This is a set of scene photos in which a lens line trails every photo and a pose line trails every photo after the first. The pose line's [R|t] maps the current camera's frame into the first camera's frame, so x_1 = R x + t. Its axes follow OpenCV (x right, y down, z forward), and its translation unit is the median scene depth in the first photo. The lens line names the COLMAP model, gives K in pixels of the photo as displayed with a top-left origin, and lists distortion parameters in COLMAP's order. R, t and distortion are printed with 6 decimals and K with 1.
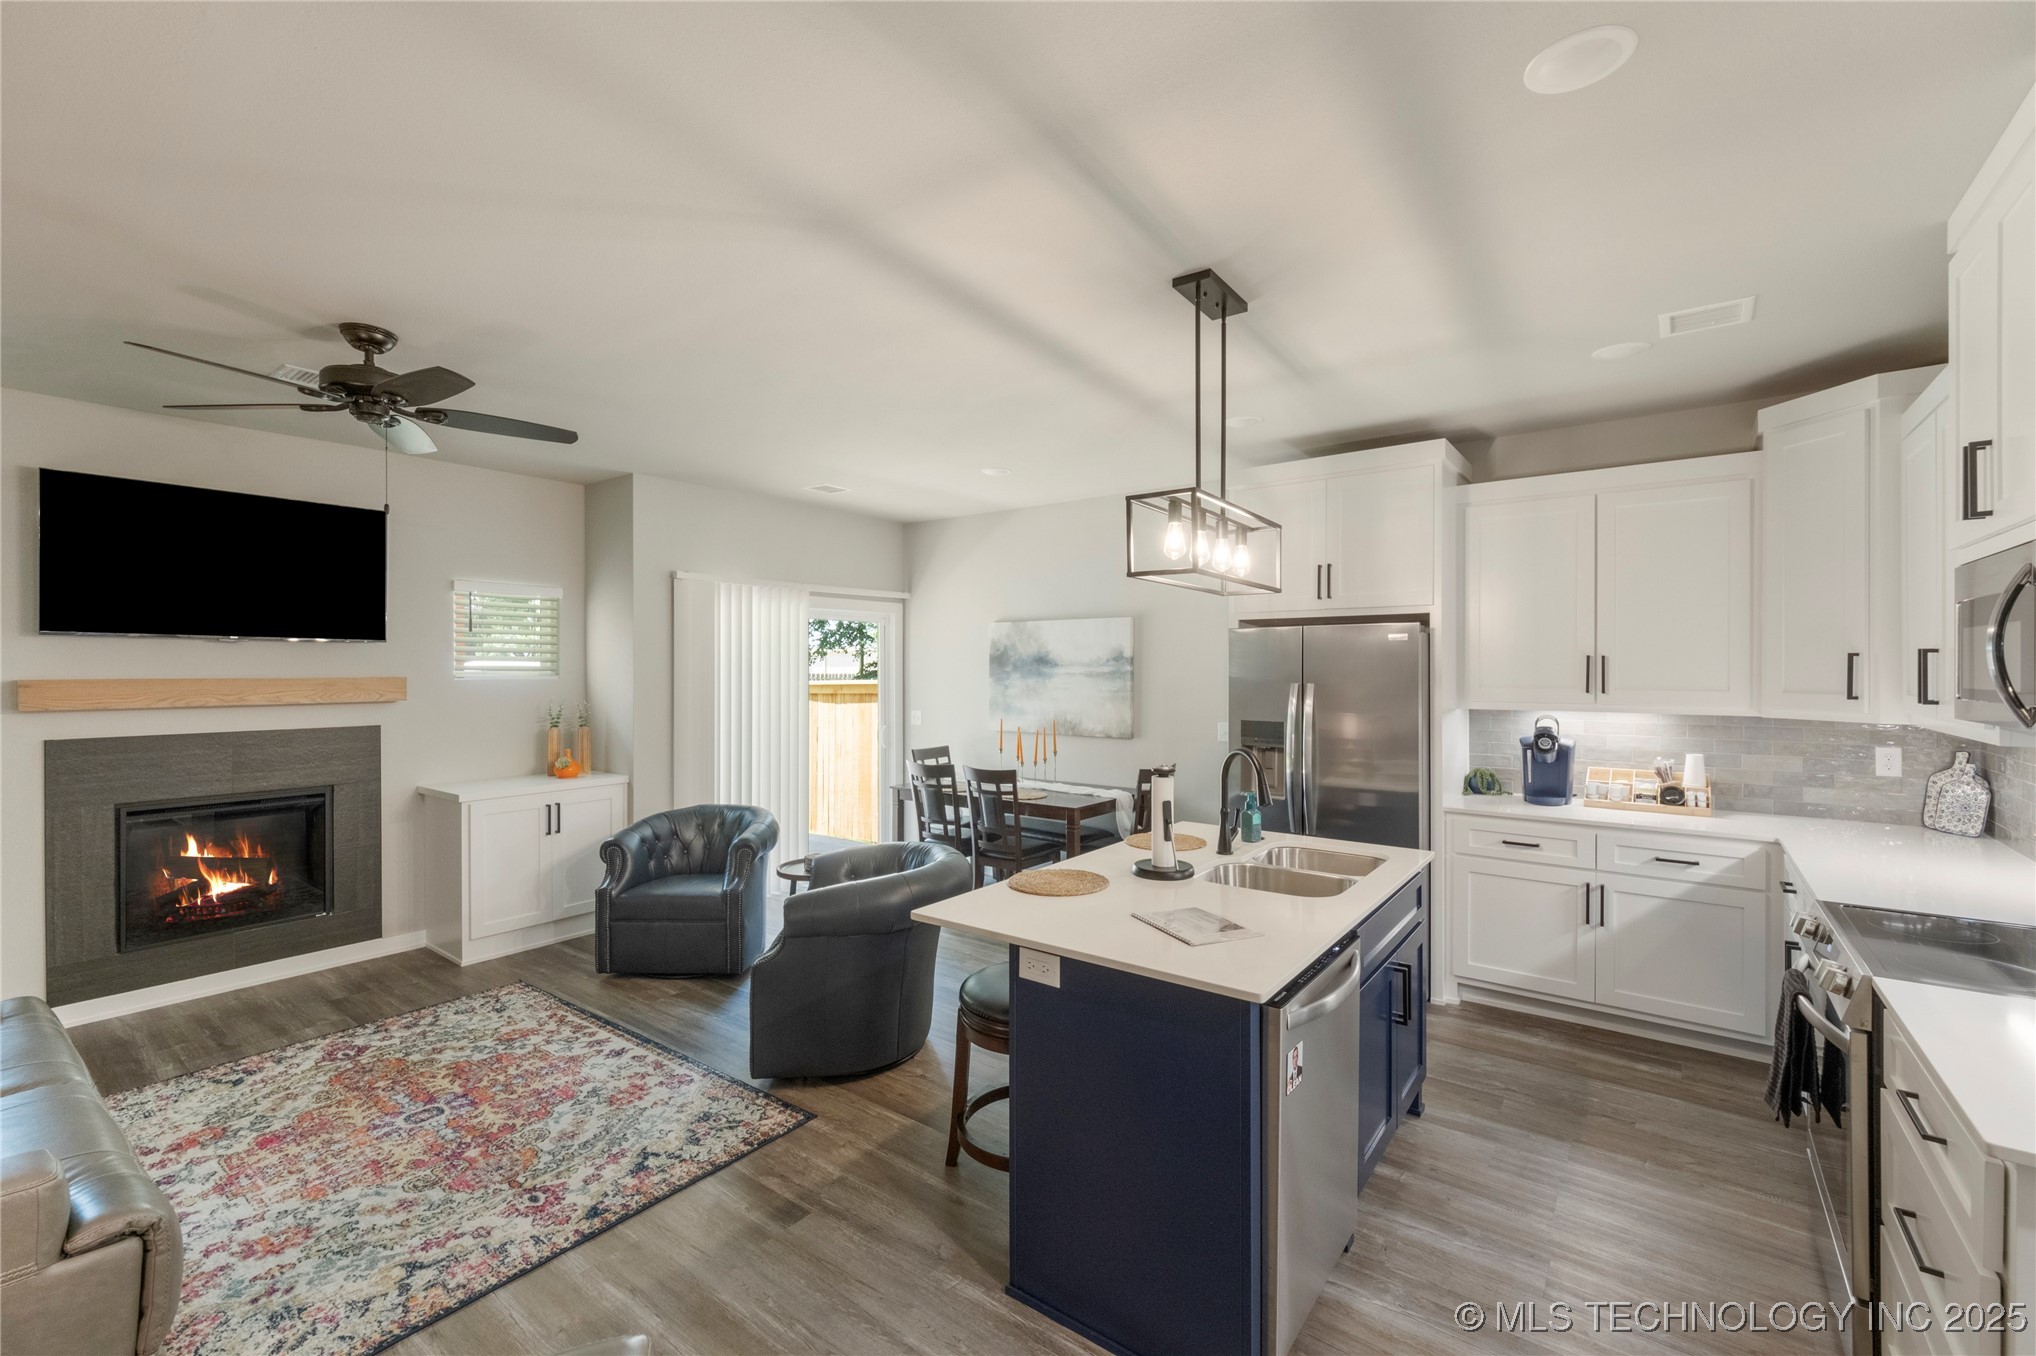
lens RADIAL K [[854.1, 0, 1022.5], [0, 854.1, 671.7], [0, 0, 1]] dist [0.003923, -0.000606]
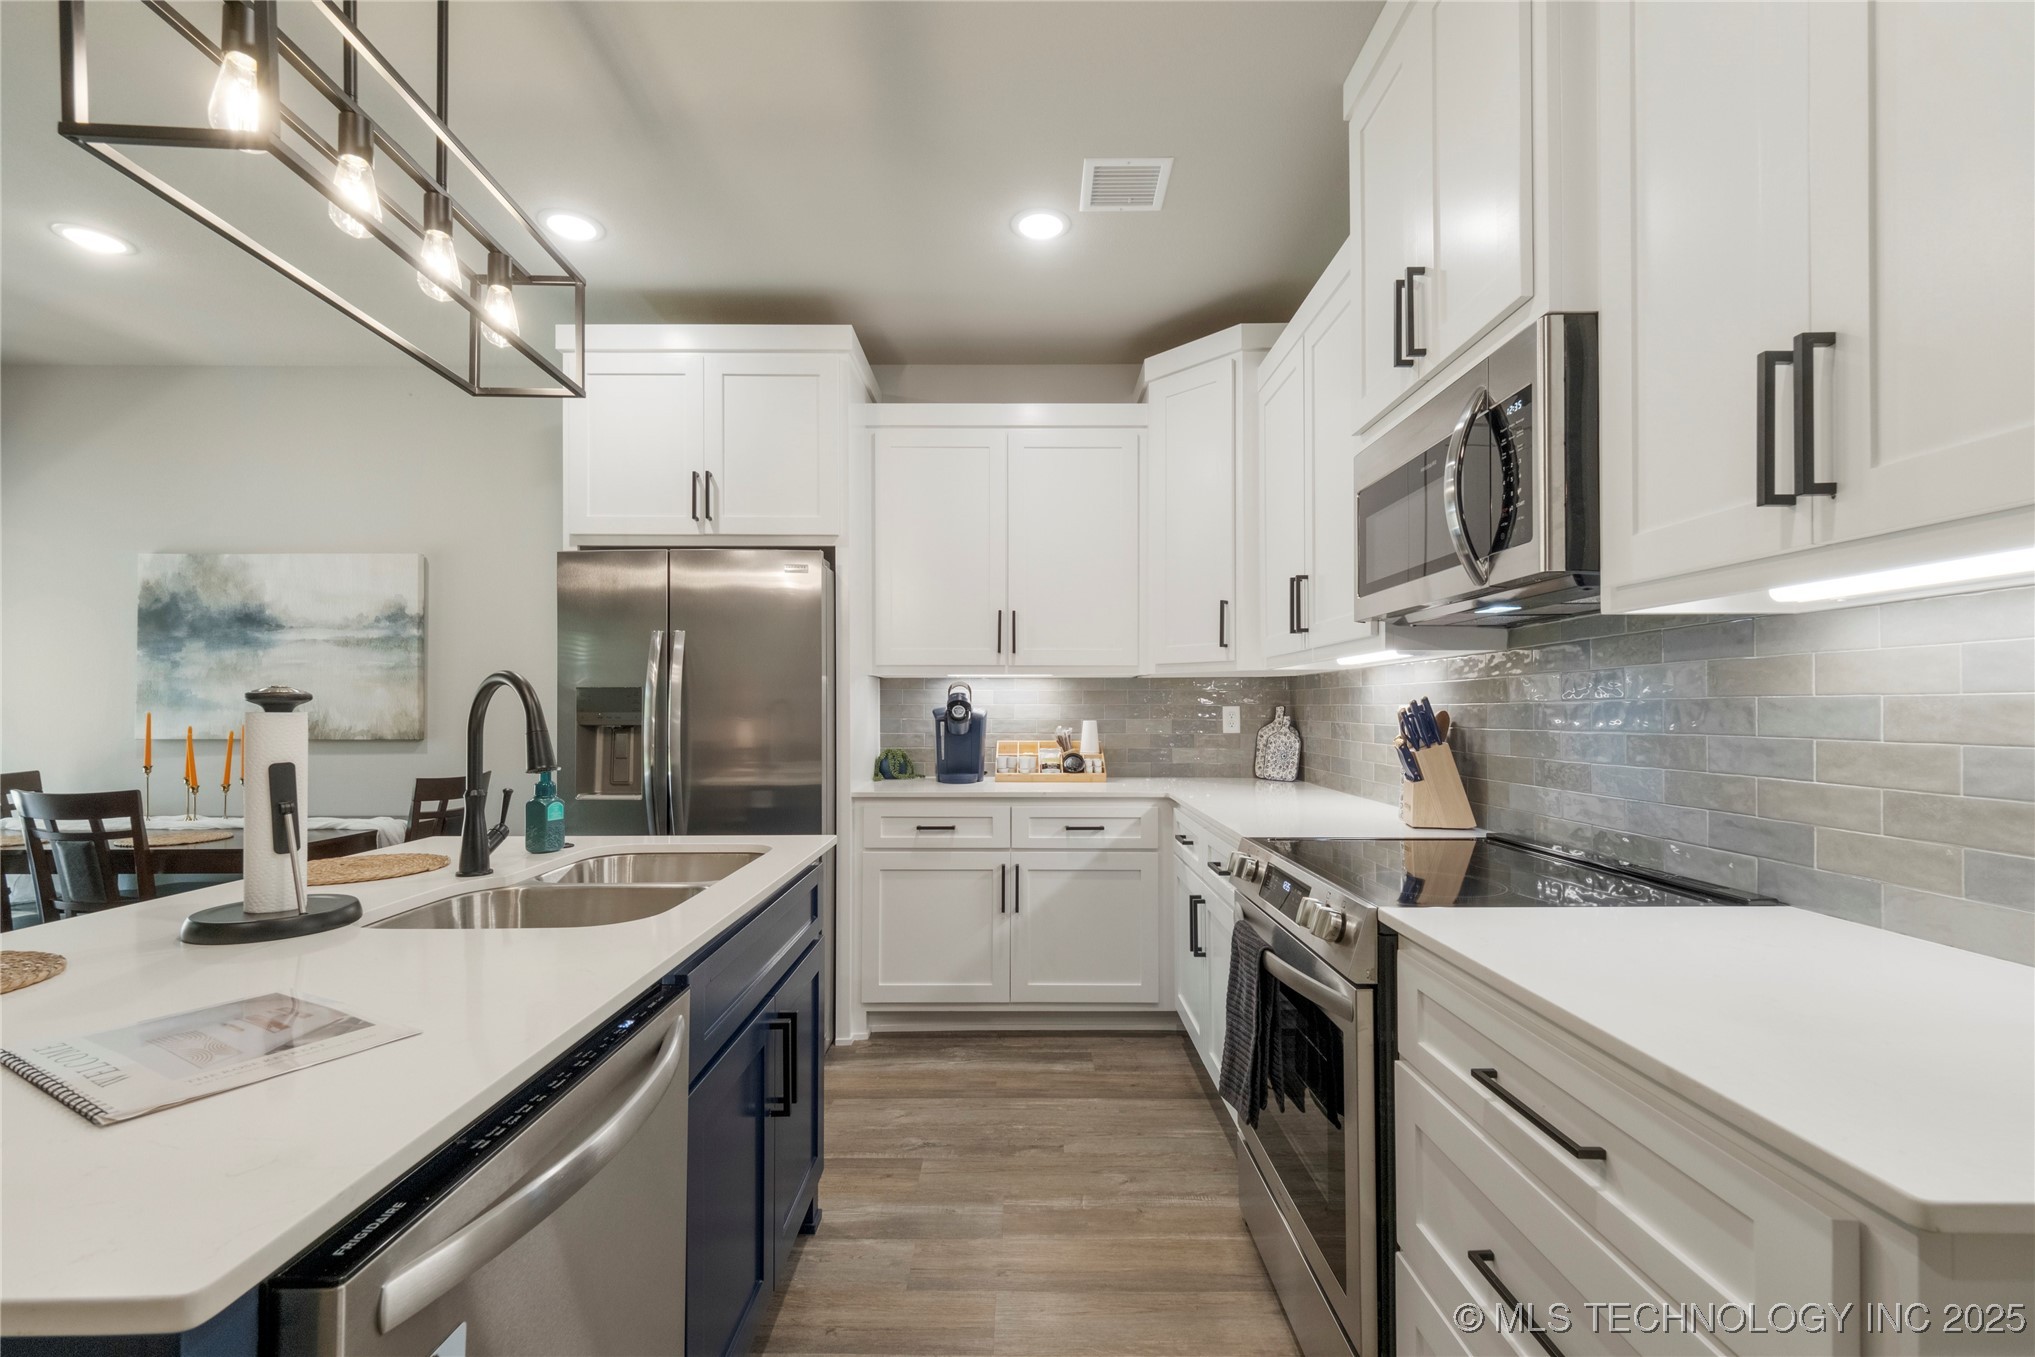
lens RADIAL K [[854.4, 0, 1022.2], [0, 854.4, 701.4], [0, 0, 1]] dist [0.006465, -0.000523]
pose [[0.796592, 0.006277, 0.604485, 0.148612], [0.003268, 0.999887, -0.014690, 0.091442], [-0.604509, 0.013678, 0.796481, 0.289475]]
